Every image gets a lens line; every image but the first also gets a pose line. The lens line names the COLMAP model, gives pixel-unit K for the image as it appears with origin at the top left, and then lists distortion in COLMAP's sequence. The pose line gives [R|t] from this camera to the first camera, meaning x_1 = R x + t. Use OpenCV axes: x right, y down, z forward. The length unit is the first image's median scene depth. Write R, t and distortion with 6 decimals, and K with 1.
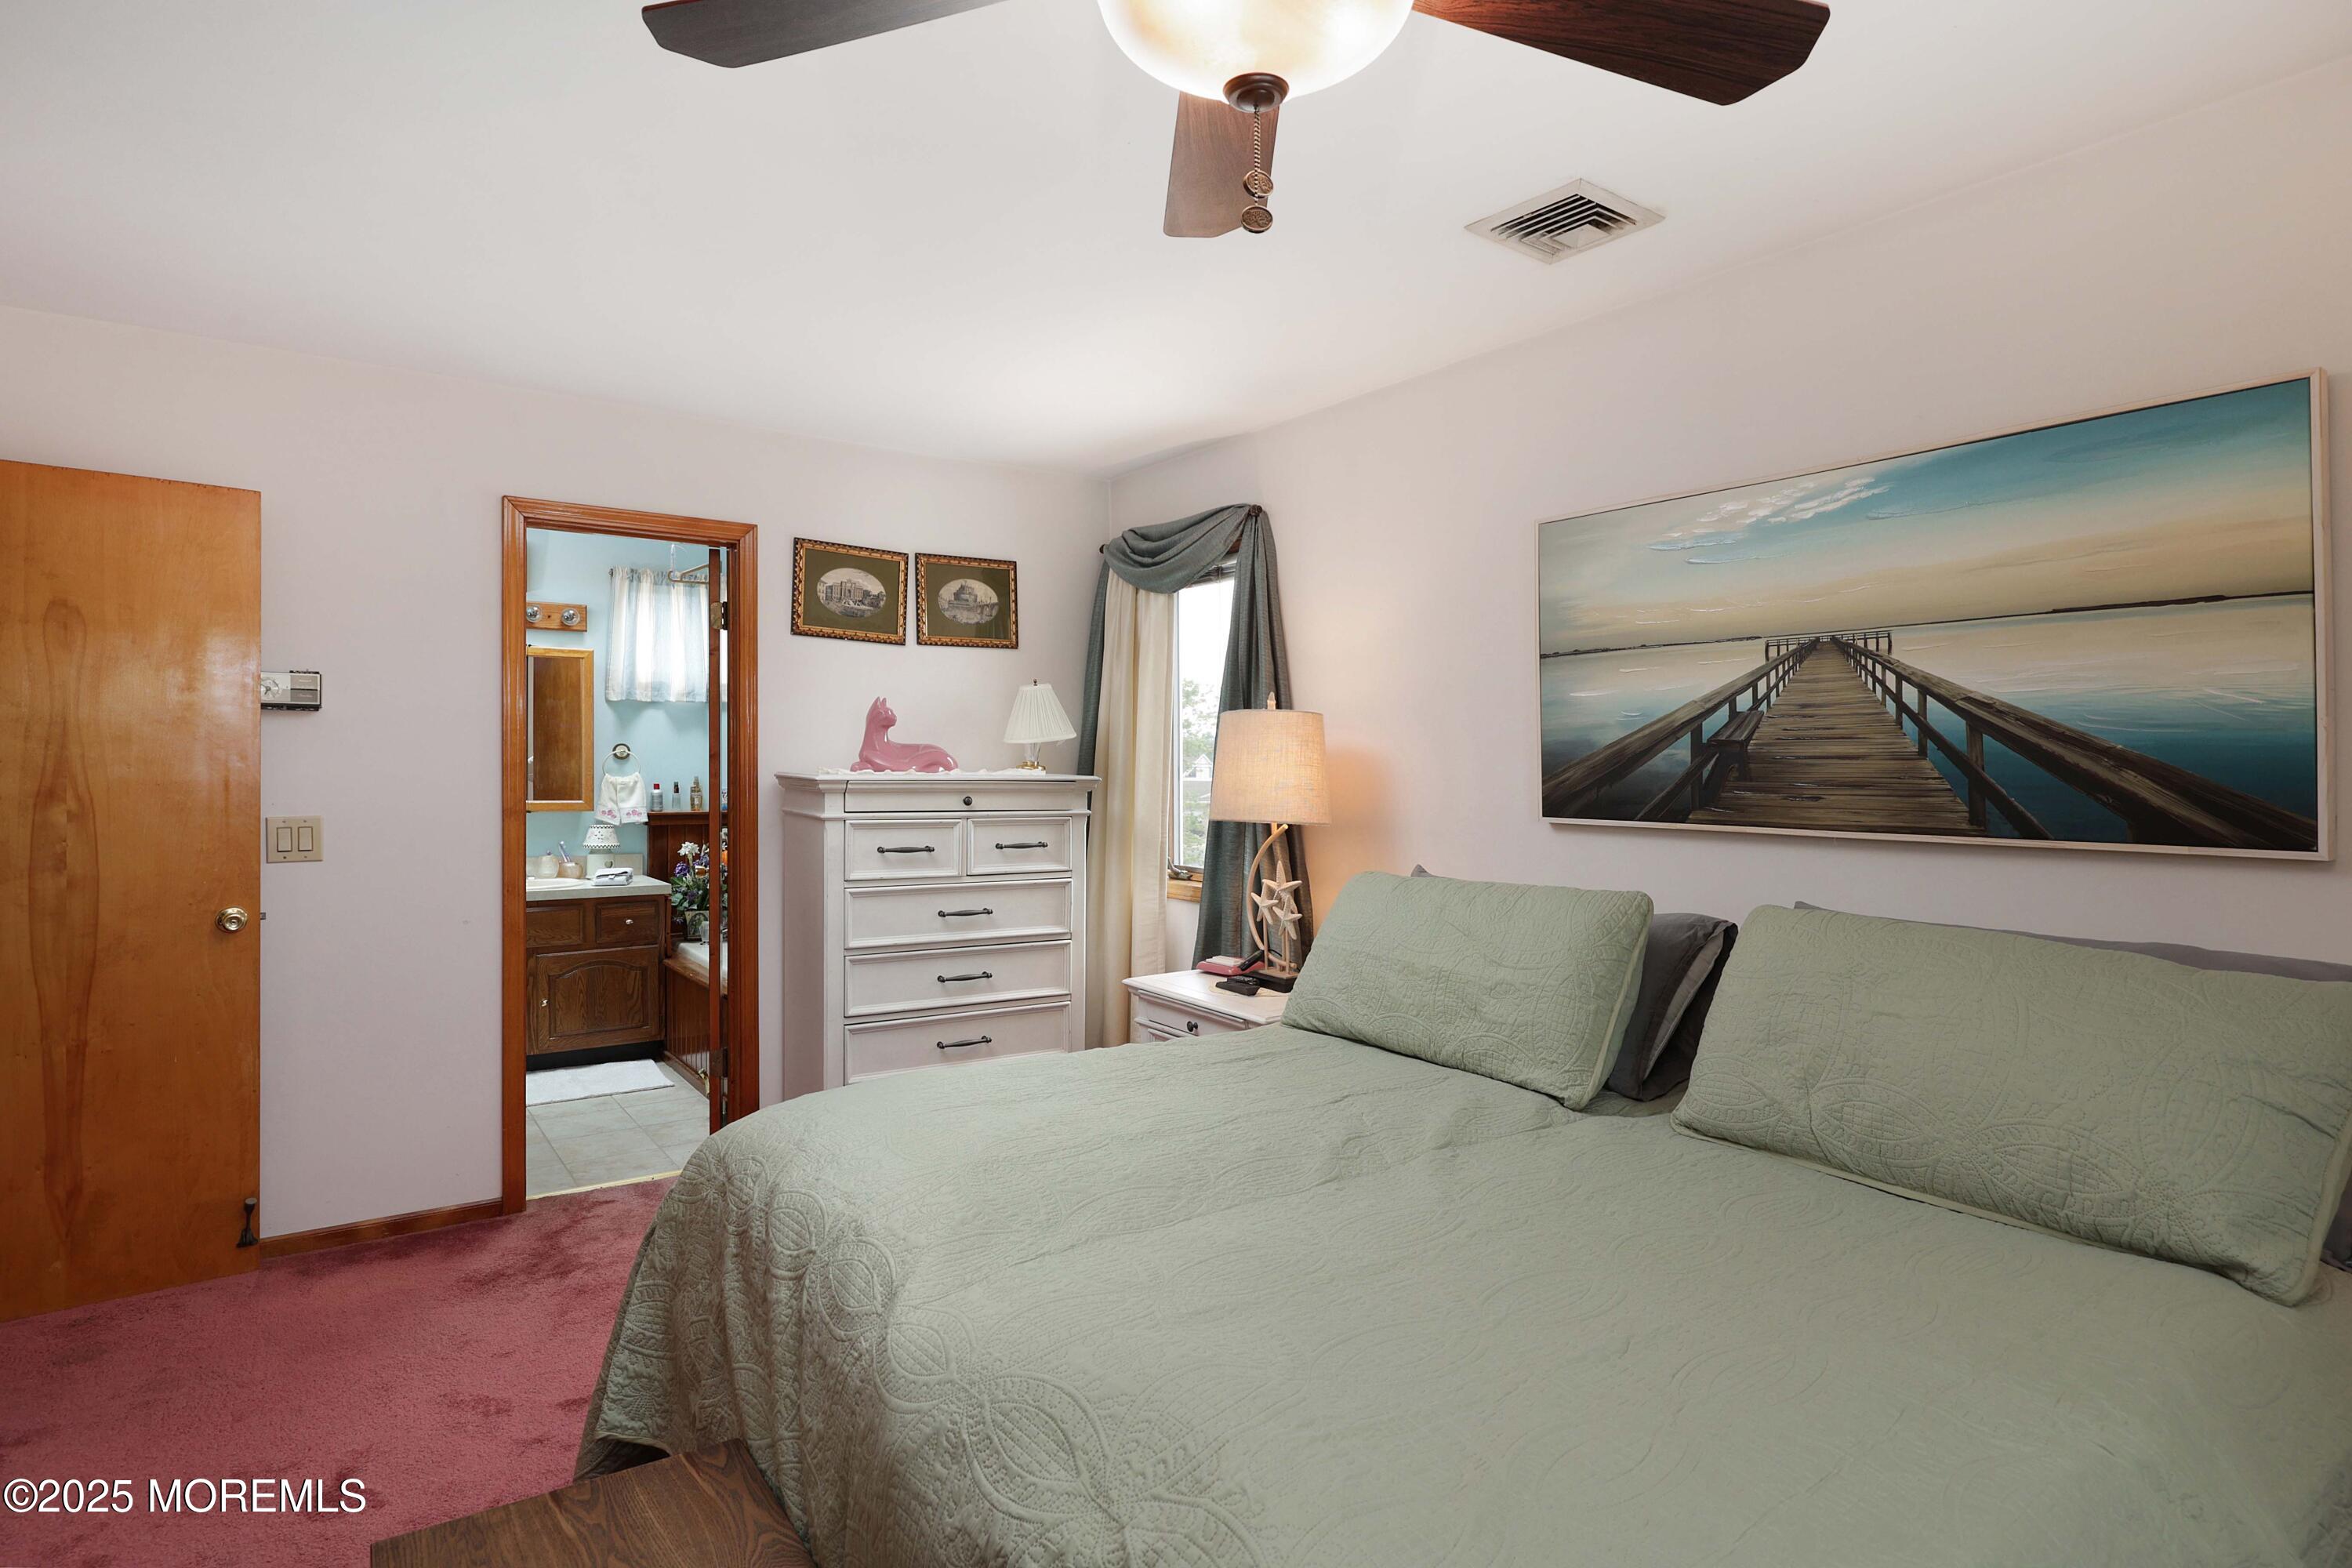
lens RADIAL K [[1253.2, 0, 1173.6], [0, 1253.2, 773.0], [0, 0, 1]] dist [0.004387, 0.000318]
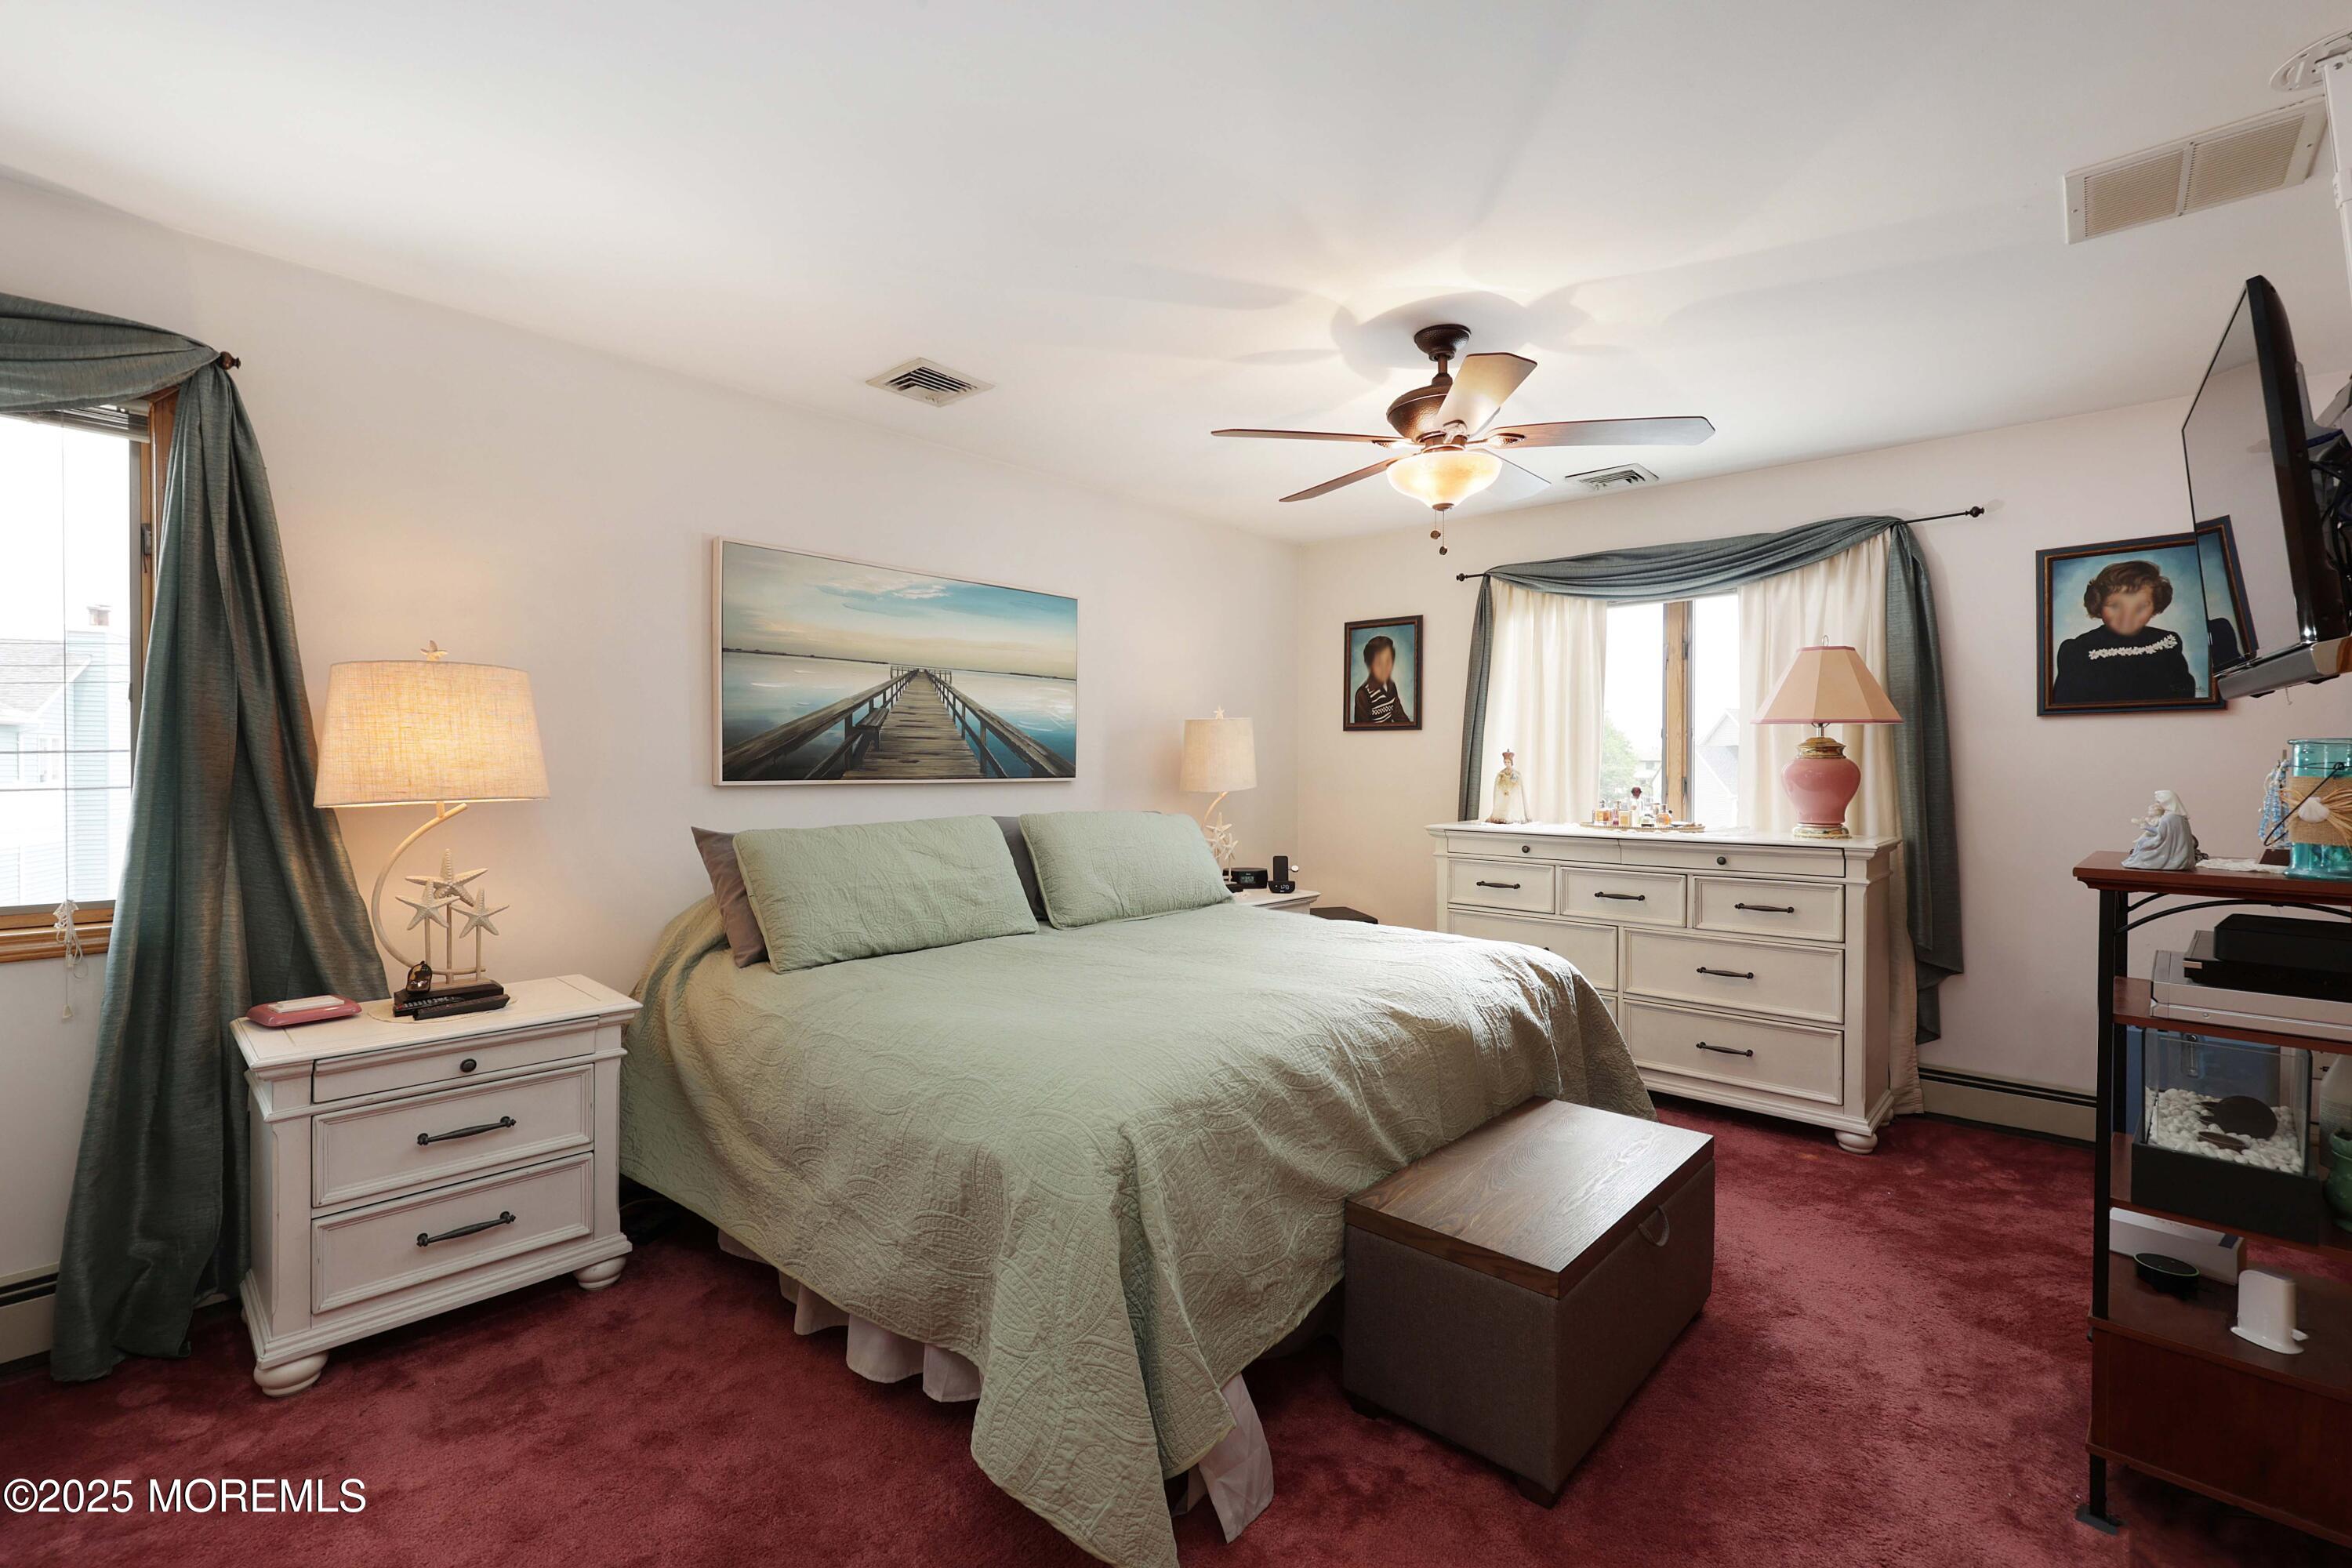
lens RADIAL K [[1025.2, 0, 1174.0], [0, 1025.2, 782.8], [0, 0, 1]] dist [0.002135, 0.000029]
pose [[-0.223891, -0.018384, 0.974441, -0.957130], [0.005977, 0.999777, 0.020235, 0.023553], [-0.974596, 0.010354, -0.223732, 0.974201]]
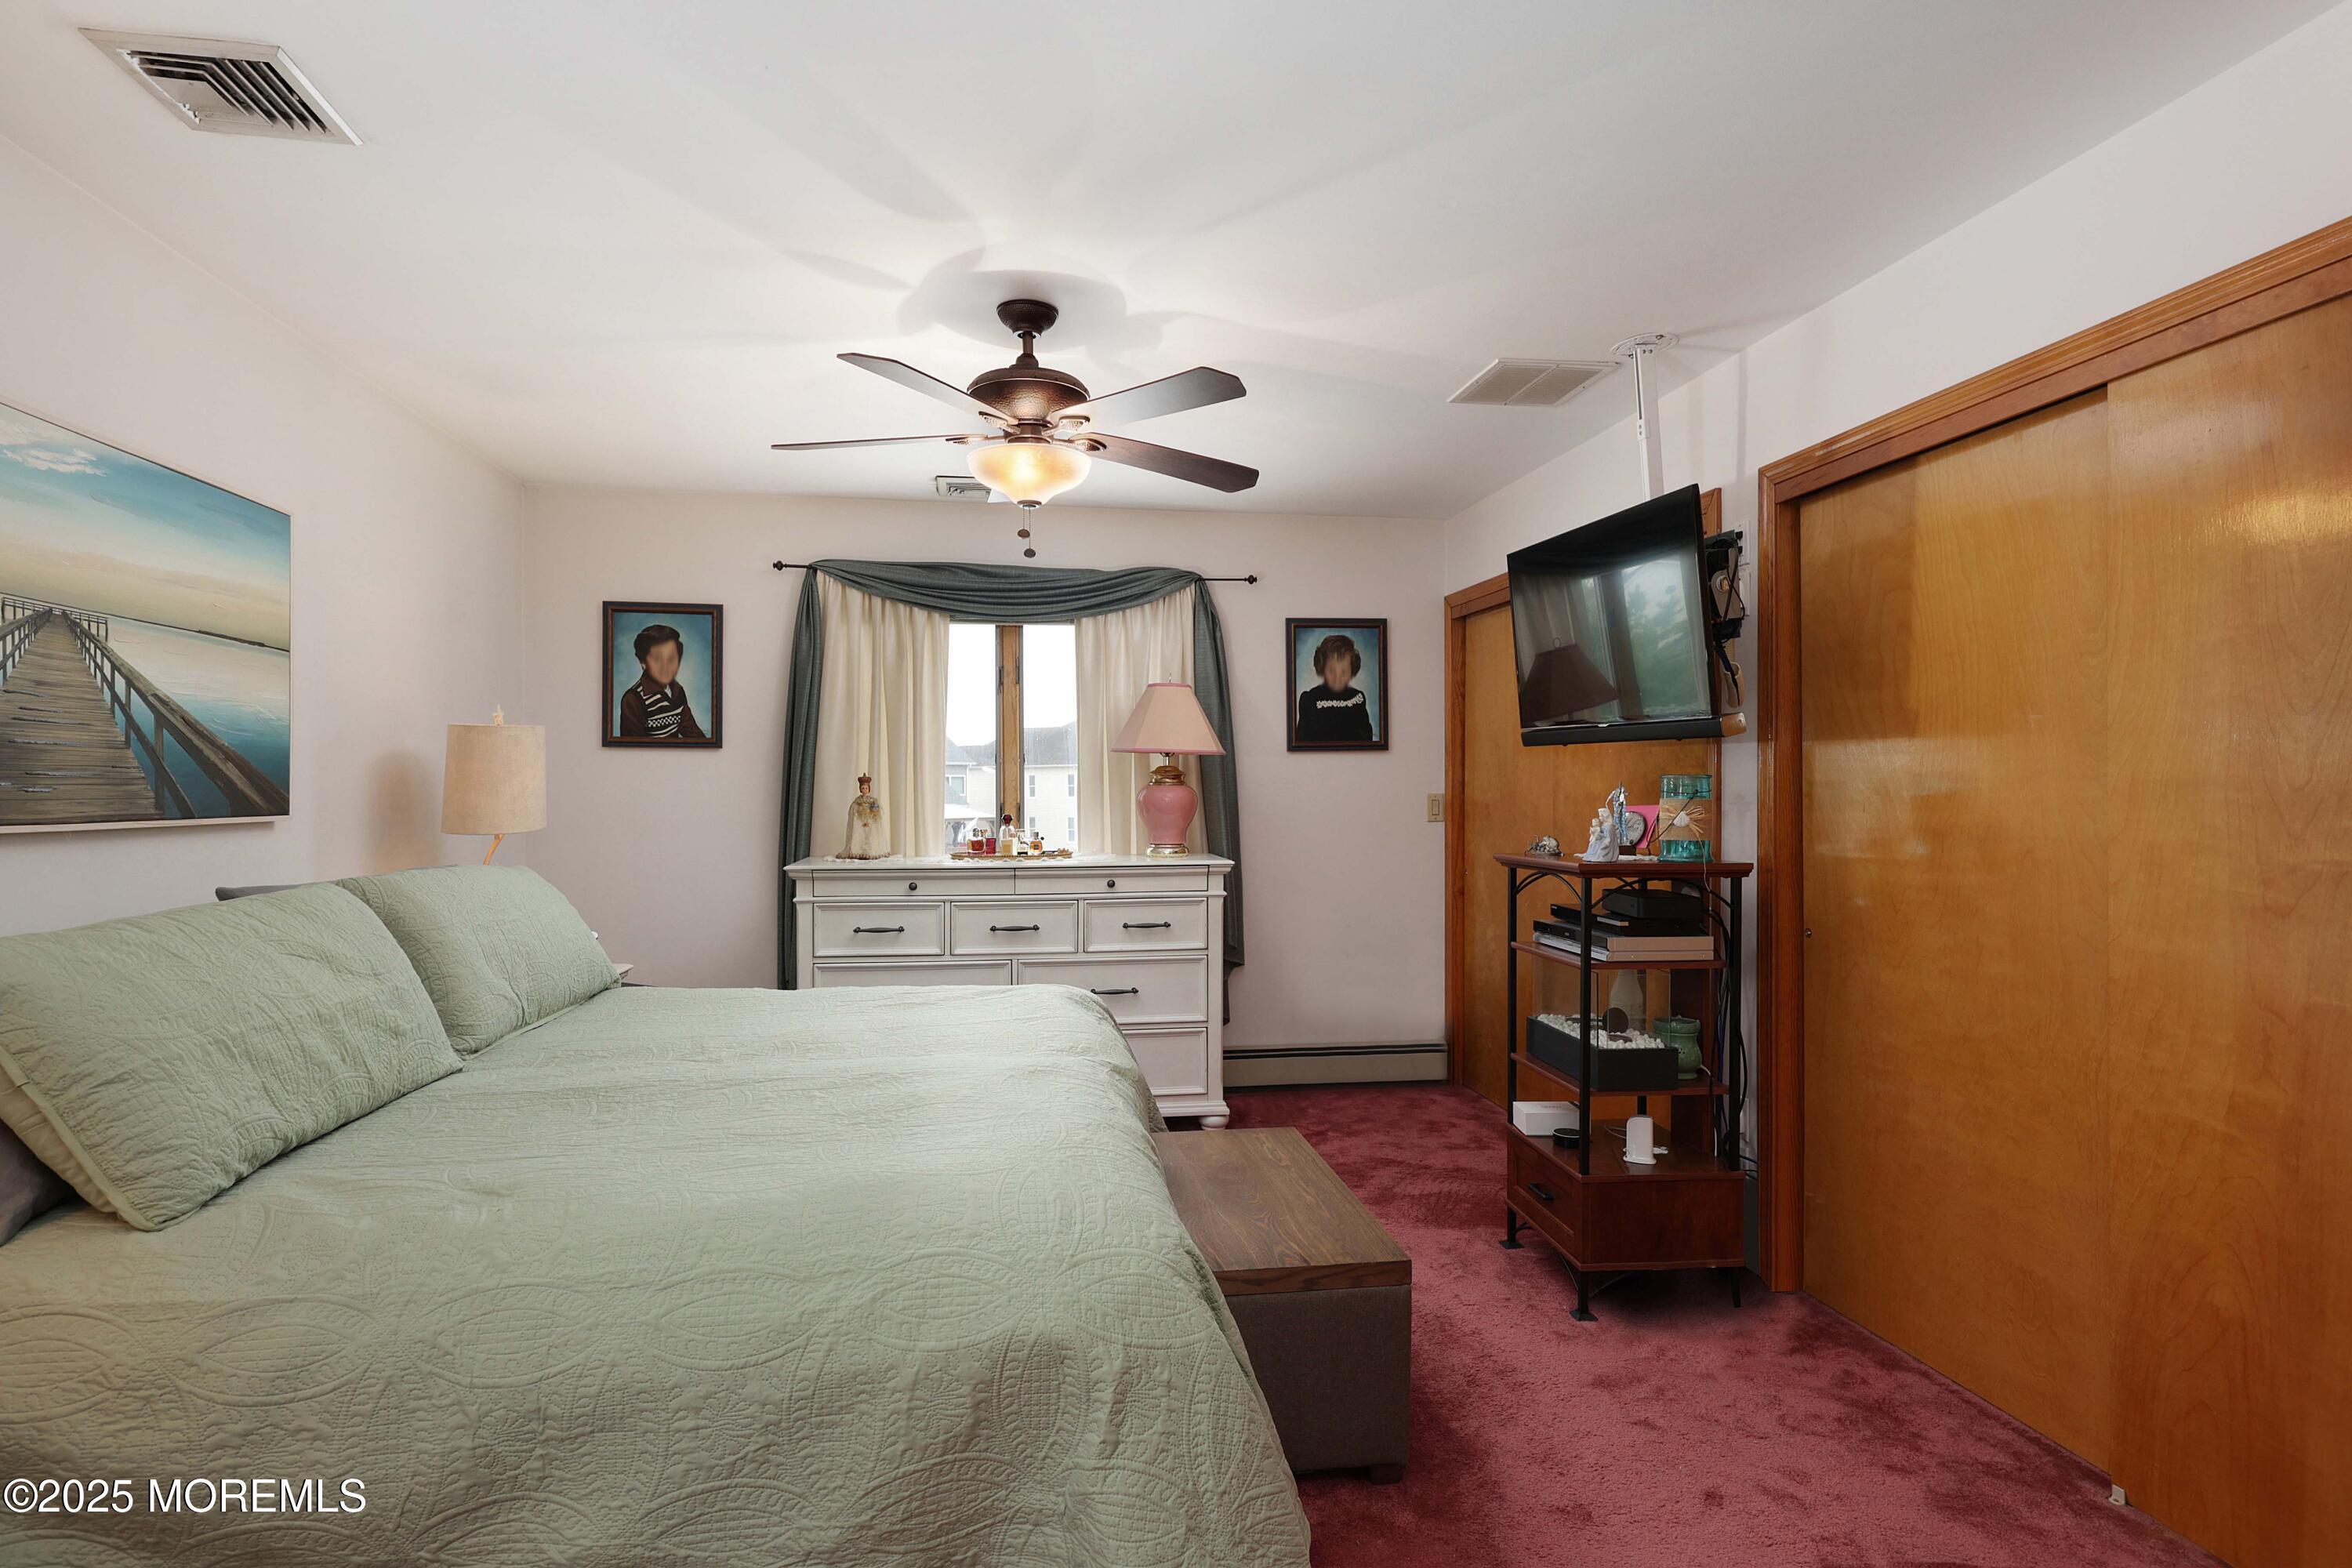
lens RADIAL K [[1193.7, 0, 1185.2], [0, 1193.7, 814.5], [0, 0, 1]] dist [-0.000841, 0.000343]
pose [[-0.900145, -0.008578, 0.435506, -0.581431], [0.003964, 0.999603, 0.027883, 0.018073], [-0.435573, 0.026825, -0.899754, 1.415494]]
